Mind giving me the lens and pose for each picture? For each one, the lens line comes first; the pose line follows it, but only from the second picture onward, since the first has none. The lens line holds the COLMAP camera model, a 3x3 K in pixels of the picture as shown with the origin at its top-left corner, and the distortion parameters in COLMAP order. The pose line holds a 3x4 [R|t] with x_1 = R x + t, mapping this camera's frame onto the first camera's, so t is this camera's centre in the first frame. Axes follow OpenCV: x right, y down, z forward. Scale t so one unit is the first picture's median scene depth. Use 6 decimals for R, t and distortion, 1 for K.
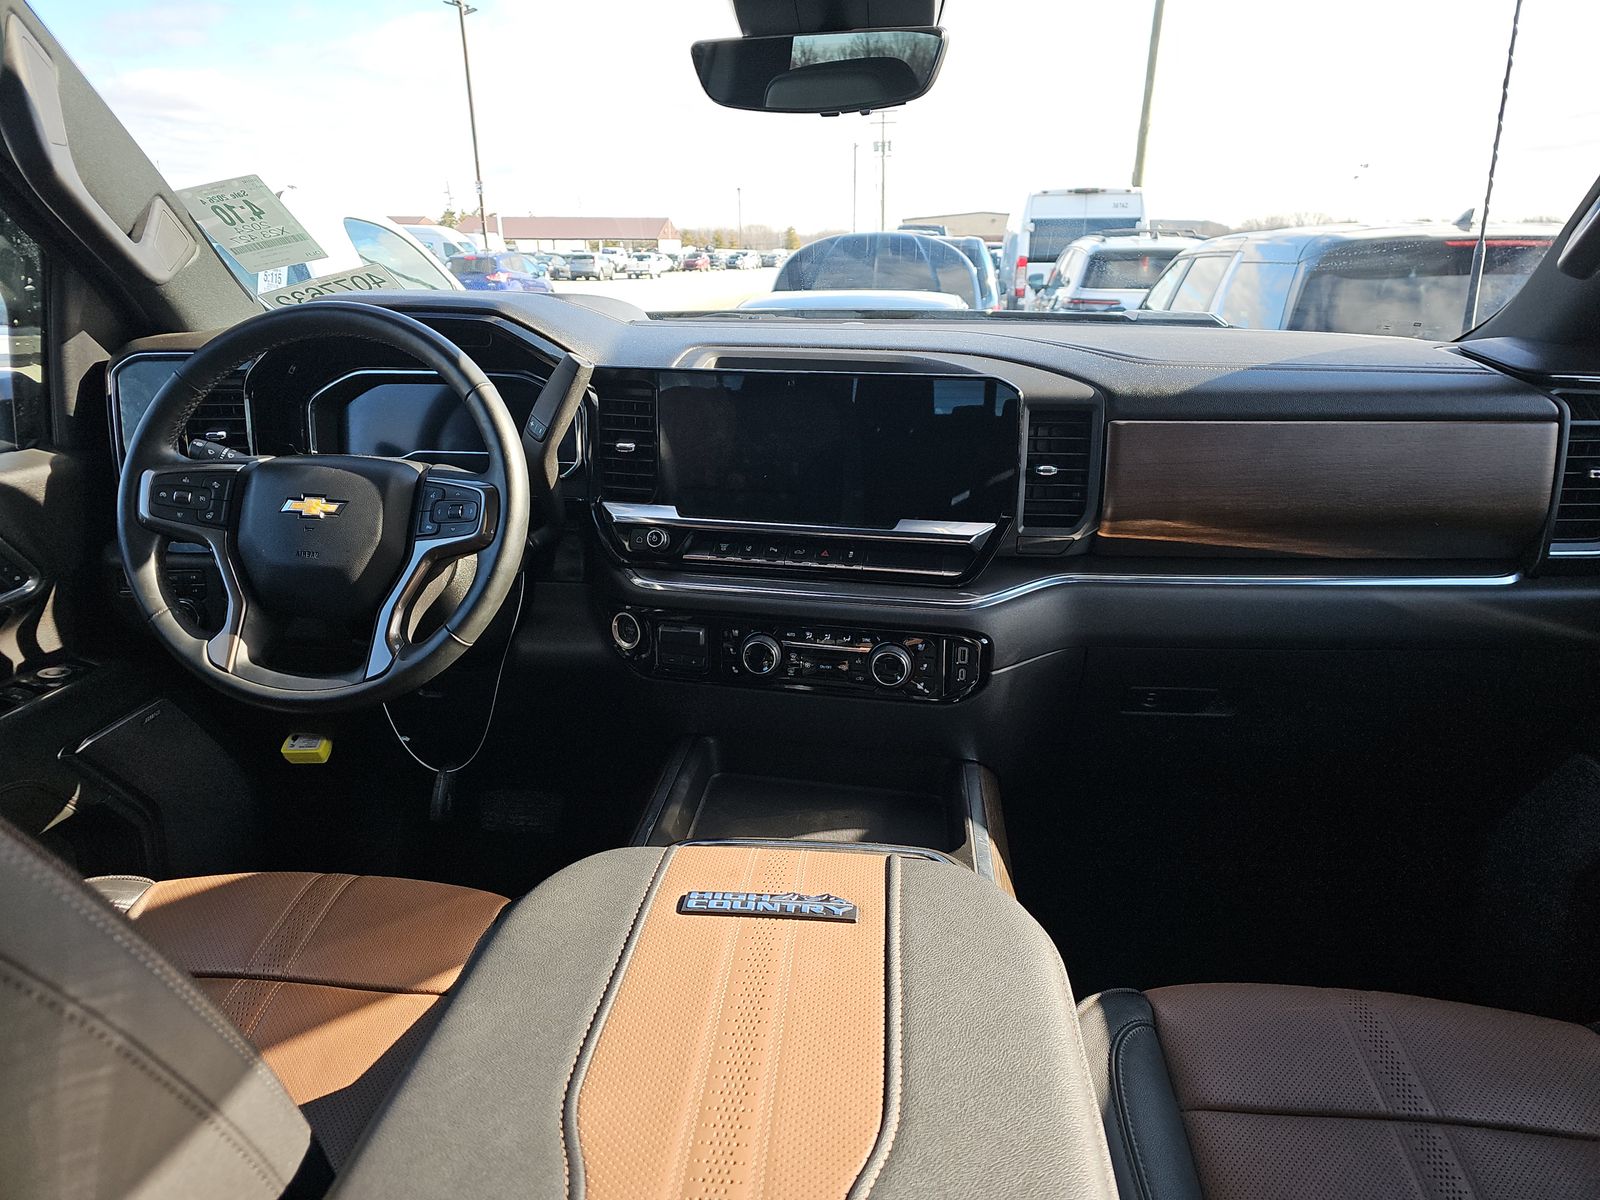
lens RADIAL K [[1061.1, 0, 787.6], [0, 1061.1, 597.1], [0, 0, 1]] dist [0.074332, 0.000345]
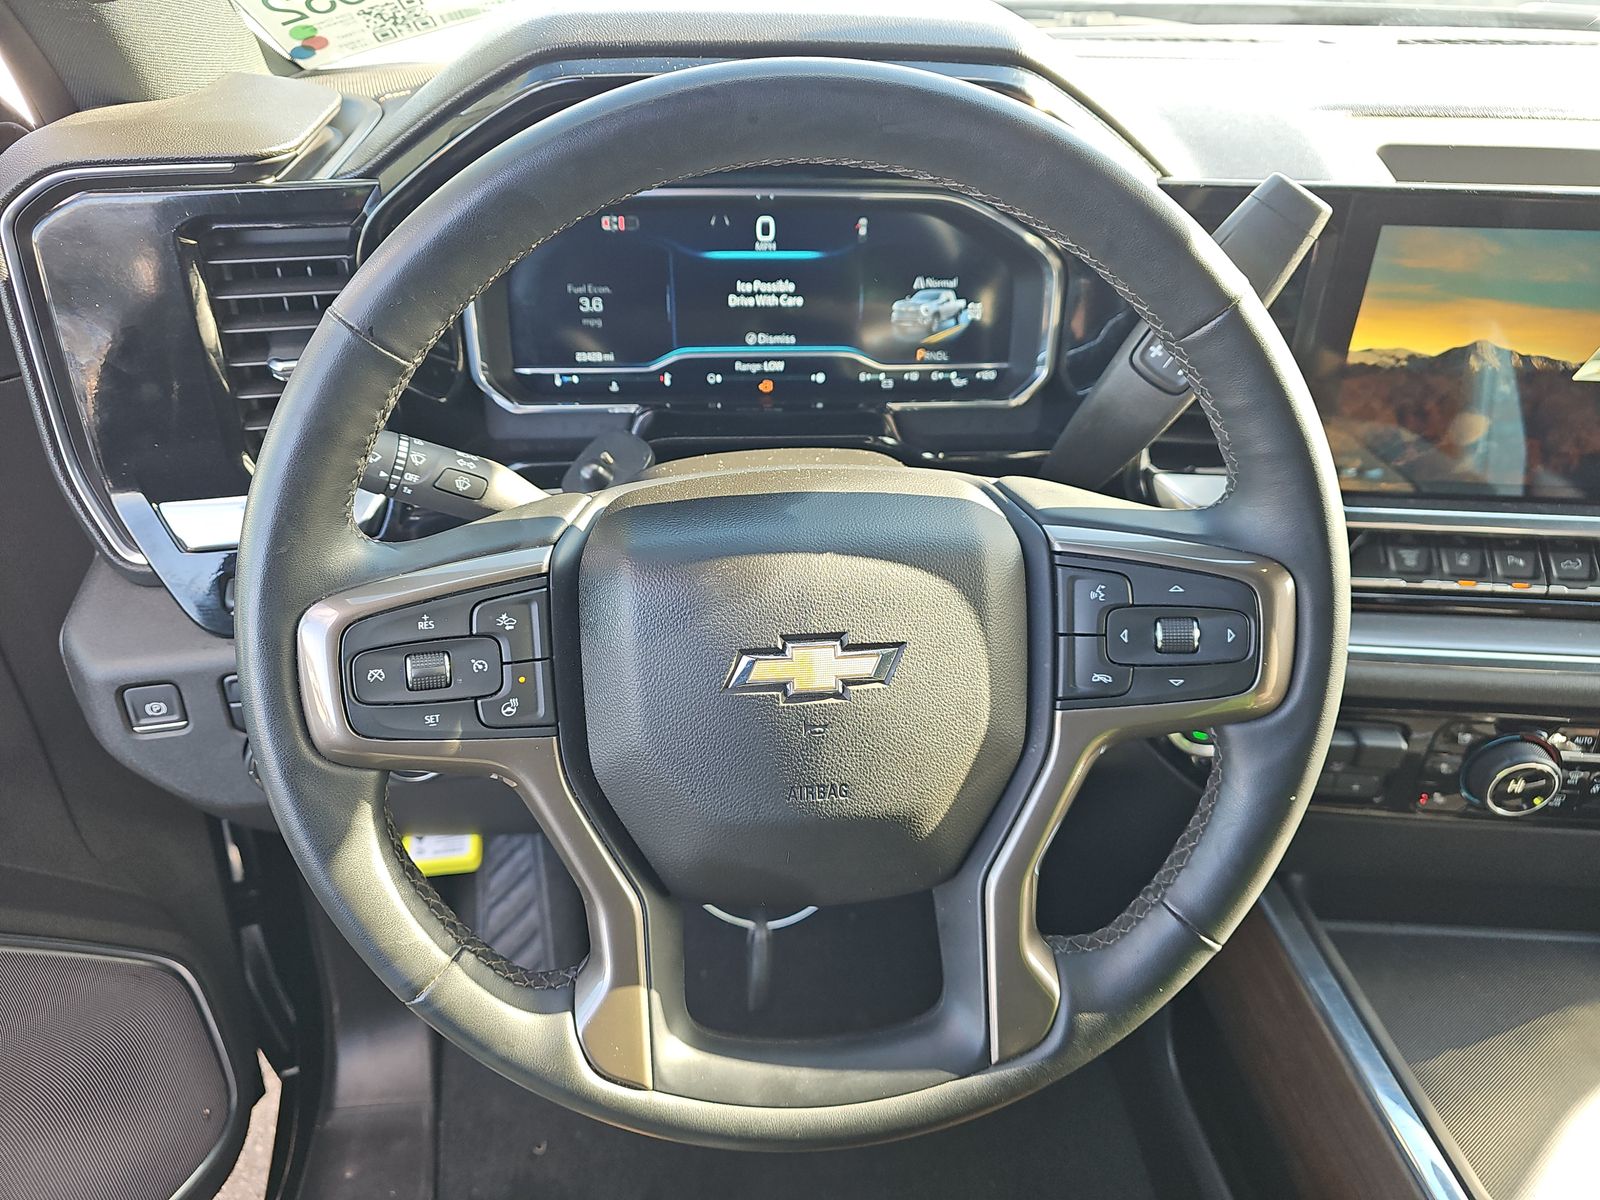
lens RADIAL K [[1061.1, 0, 787.6], [0, 1061.1, 597.1], [0, 0, 1]] dist [0.074332, 0.000345]
pose [[0.956721, -0.130852, 0.259927, -0.539015], [0.044082, 0.948061, 0.315020, -0.226594], [-0.287648, -0.289928, 0.912798, 0.653575]]
